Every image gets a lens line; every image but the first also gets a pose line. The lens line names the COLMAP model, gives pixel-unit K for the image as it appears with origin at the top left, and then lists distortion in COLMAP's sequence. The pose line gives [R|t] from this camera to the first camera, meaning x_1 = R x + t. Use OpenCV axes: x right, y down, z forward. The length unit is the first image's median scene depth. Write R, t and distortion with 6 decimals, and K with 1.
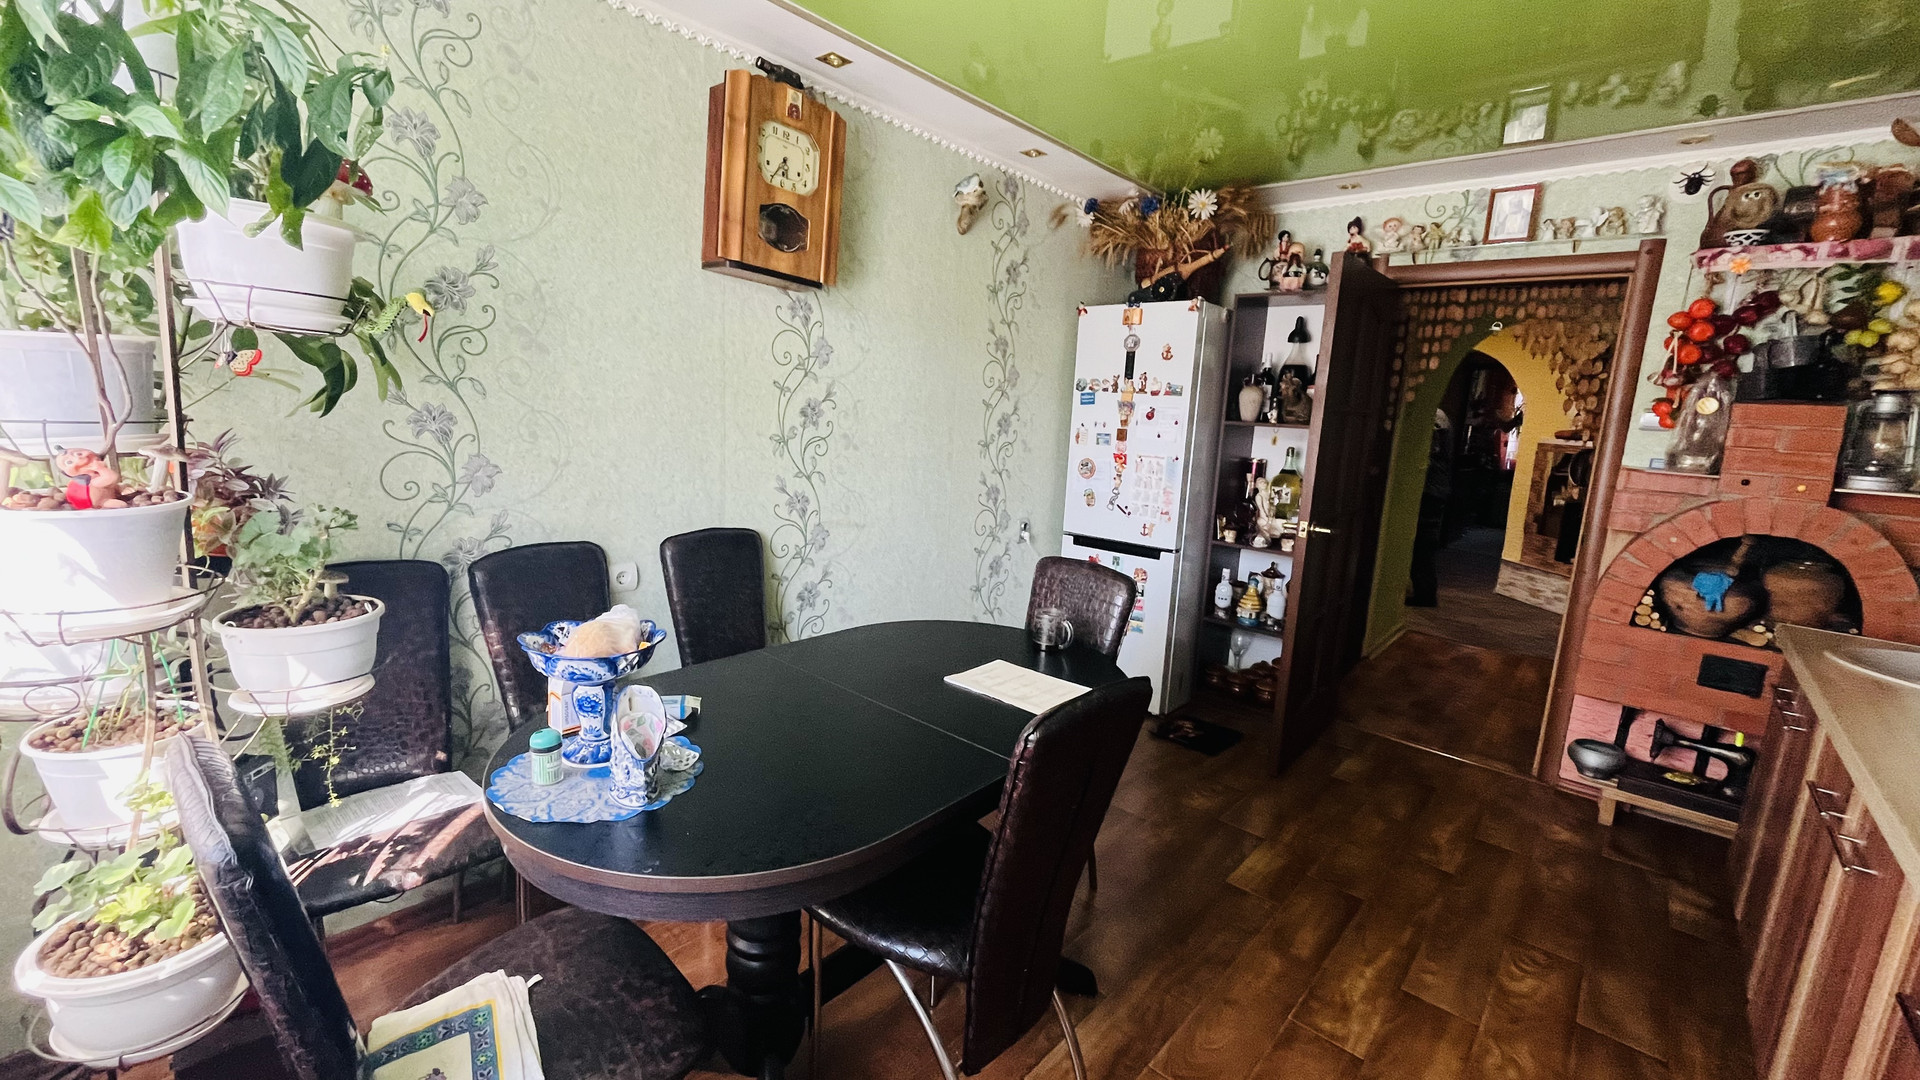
lens RADIAL K [[776.9, 0, 952.6], [0, 776.9, 534.3], [0, 0, 1]] dist [-0.004191, 0.000402]
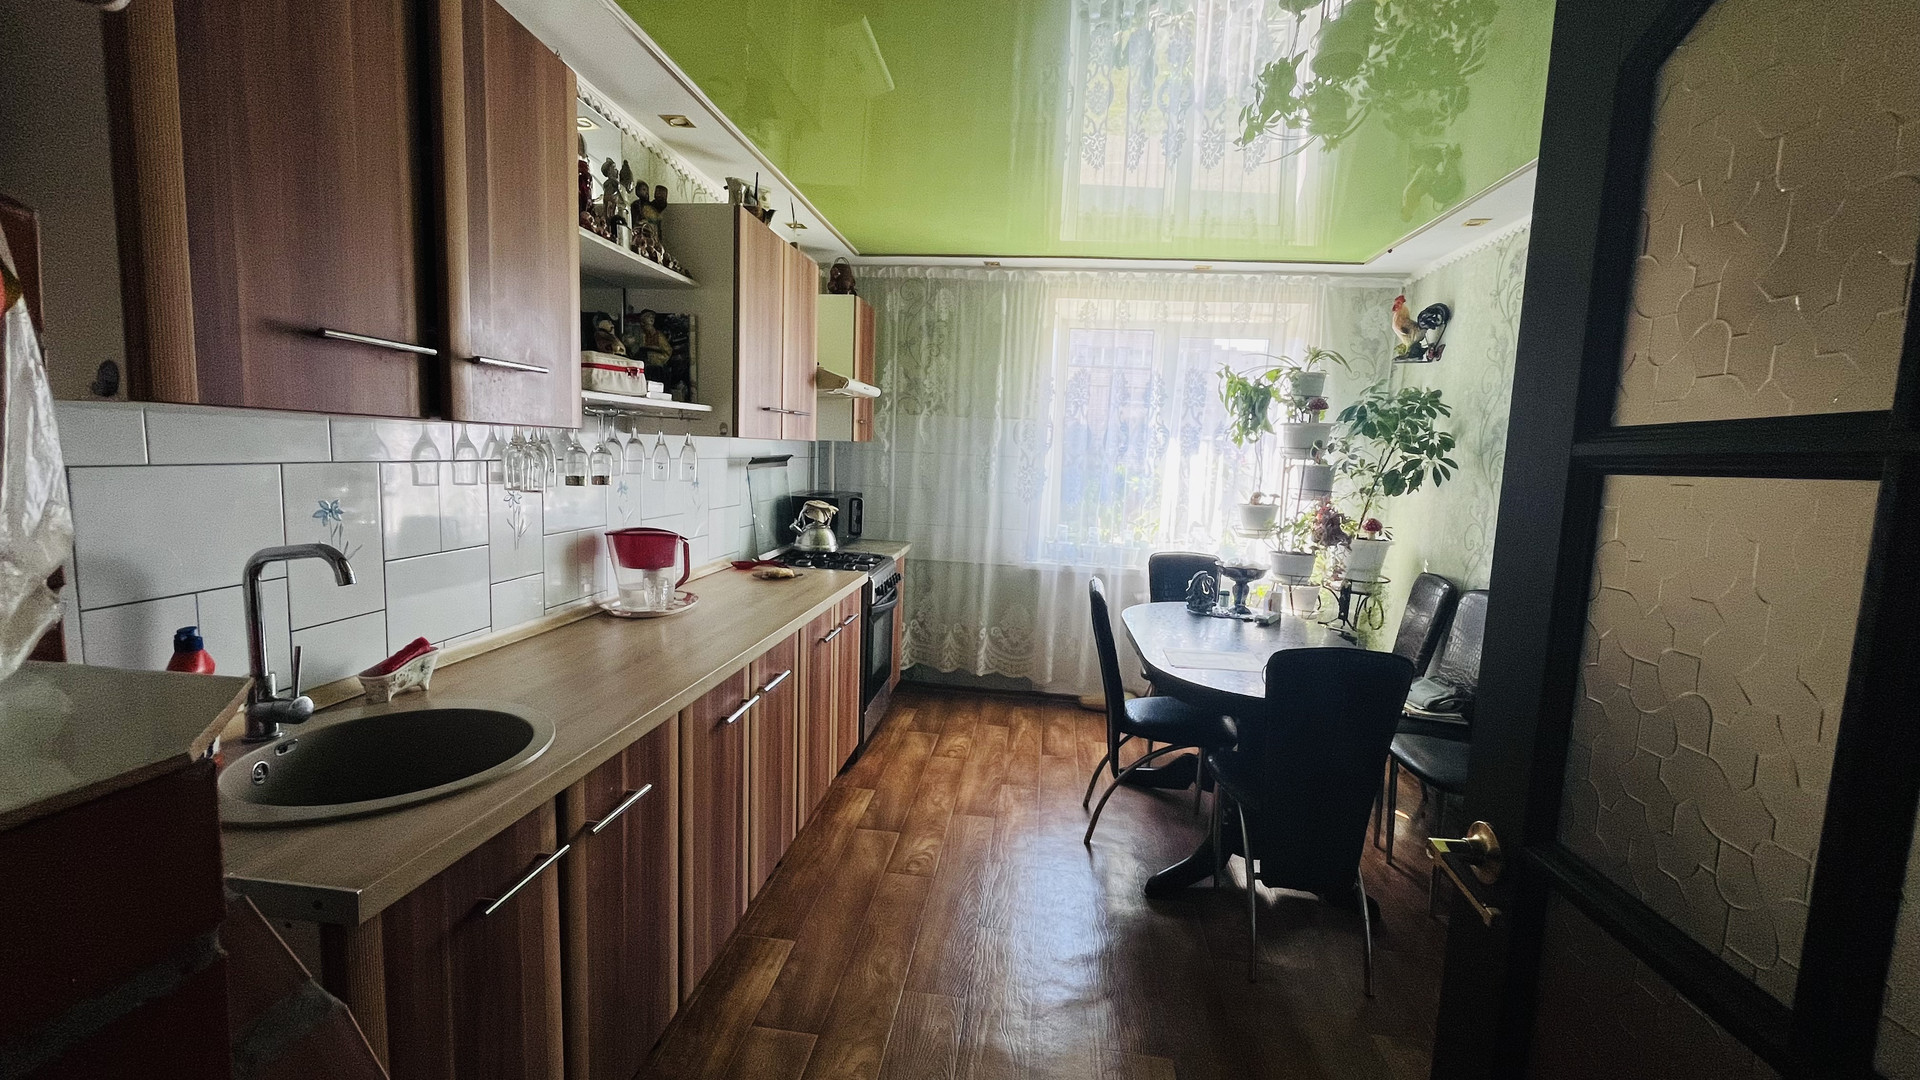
lens RADIAL K [[776.9, 0, 960.7], [0, 776.9, 536.1], [0, 0, 1]] dist [-0.004191, 0.000402]
pose [[-0.800055, -0.032521, -0.599044, 1.043189], [-0.191762, 0.960008, 0.203992, -0.168058], [0.568453, 0.278079, -0.774295, 1.323338]]
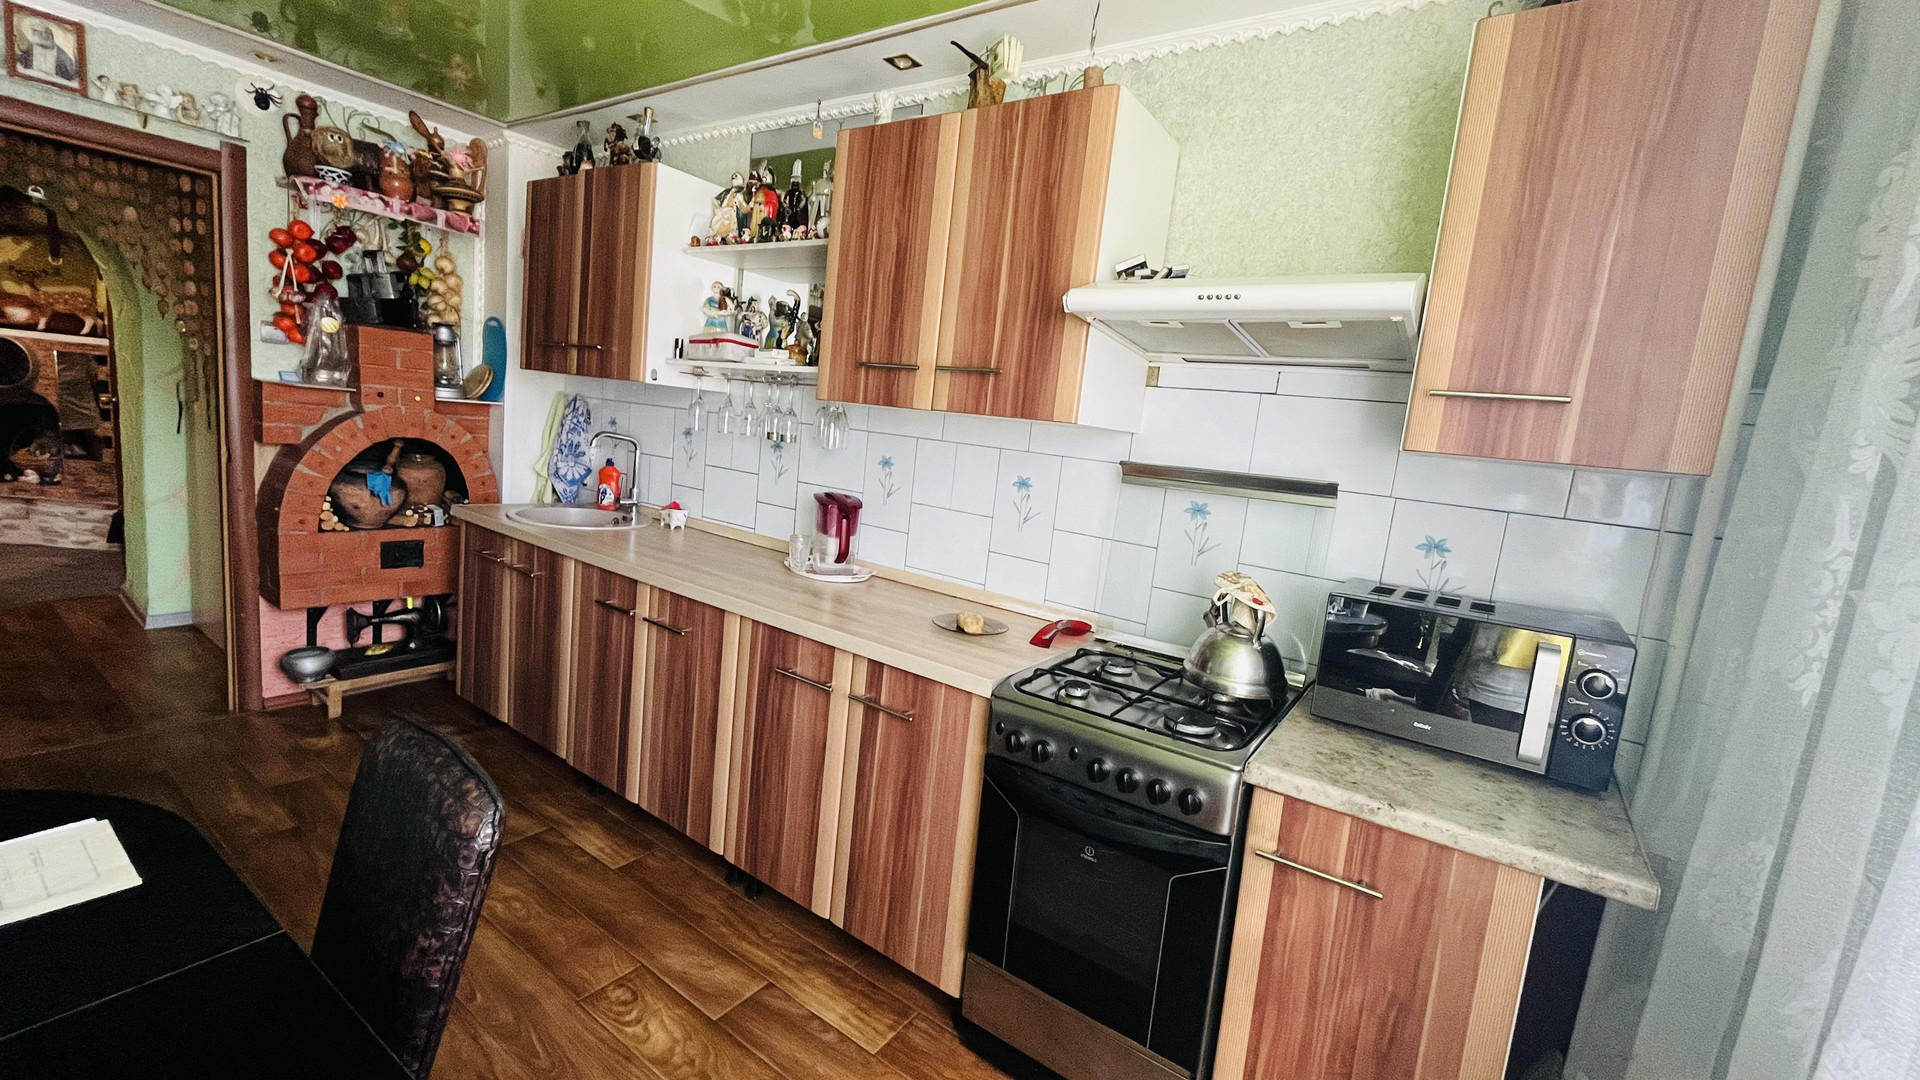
lens RADIAL K [[776.9, 0, 954.8], [0, 776.9, 540.7], [0, 0, 1]] dist [-0.004191, 0.000402]
pose [[-0.135871, -0.218132, 0.966415, -0.286750], [0.060060, 0.971853, 0.227803, -0.063840], [-0.988904, 0.088995, -0.118946, 0.270231]]
